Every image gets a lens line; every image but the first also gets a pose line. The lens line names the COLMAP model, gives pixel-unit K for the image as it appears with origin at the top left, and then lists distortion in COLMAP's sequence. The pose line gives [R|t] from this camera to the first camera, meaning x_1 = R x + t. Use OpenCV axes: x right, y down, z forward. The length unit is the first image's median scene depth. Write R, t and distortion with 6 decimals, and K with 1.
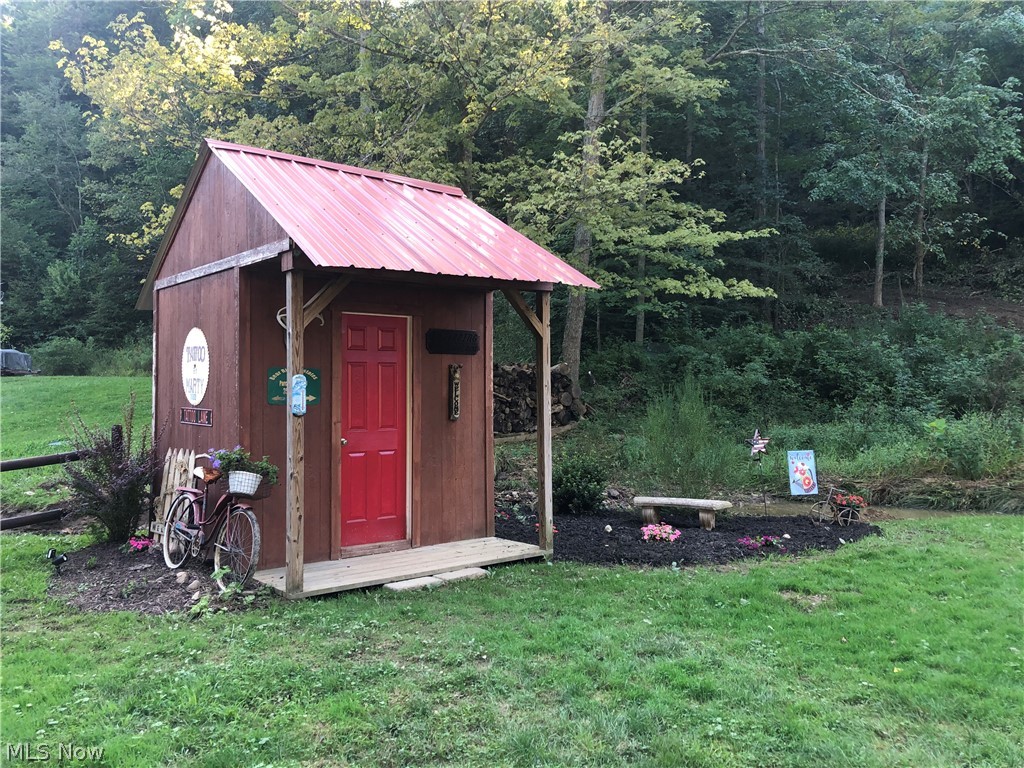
lens RADIAL K [[839.7, 0, 514.5], [0, 839.7, 382.5], [0, 0, 1]] dist [0.030233, -0.020117]
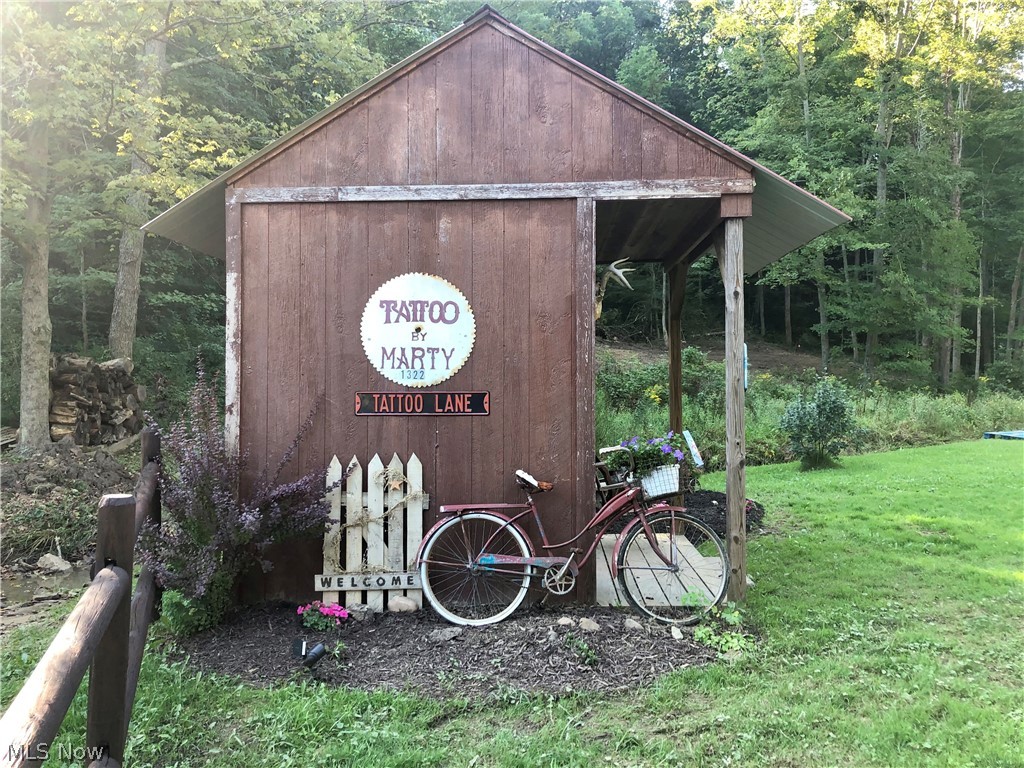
lens RADIAL K [[839.7, 0, 513.7], [0, 839.7, 384.0], [0, 0, 1]] dist [0.030233, -0.020117]
pose [[0.648032, 0.005078, 0.761596, -0.868708], [0.003972, 0.999942, -0.010046, 0.032156], [-0.761603, 0.009535, 0.647974, 0.523875]]
